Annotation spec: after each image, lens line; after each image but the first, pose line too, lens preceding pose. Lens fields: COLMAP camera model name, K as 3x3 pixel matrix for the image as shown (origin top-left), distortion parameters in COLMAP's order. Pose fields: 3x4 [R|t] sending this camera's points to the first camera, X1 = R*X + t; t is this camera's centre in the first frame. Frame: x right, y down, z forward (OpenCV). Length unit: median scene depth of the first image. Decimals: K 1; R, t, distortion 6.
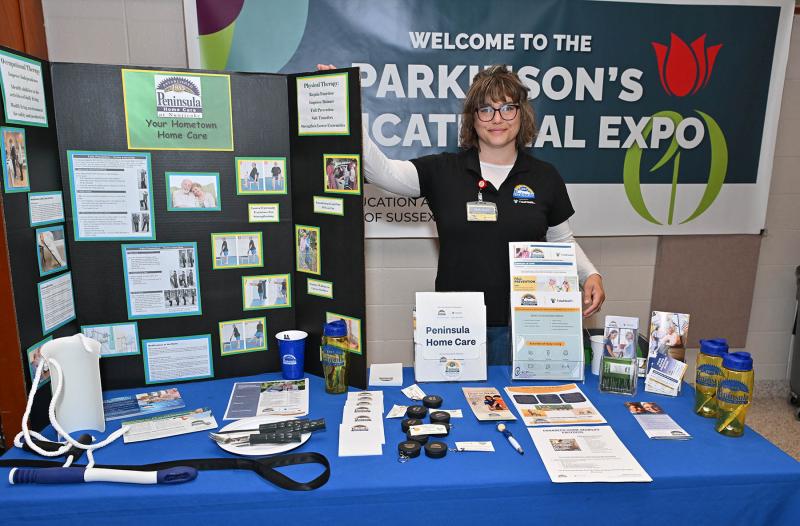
lens RADIAL K [[609.8, 0, 423.0], [0, 609.8, 292.1], [0, 0, 1]] dist [0.001805, -0.008371]
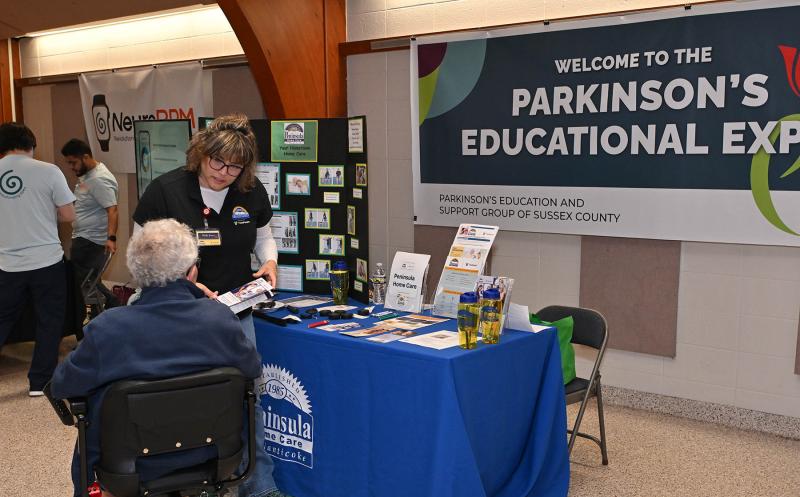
lens RADIAL K [[761.7, 0, 400.3], [0, 761.7, 247.9], [0, 0, 1]] dist [0.001034, 0.000000]
pose [[0.734179, 0.070439, -0.675292, 0.785105], [-0.141344, 0.988669, -0.050542, 0.052870], [0.664080, 0.132556, 0.735817, -0.246249]]
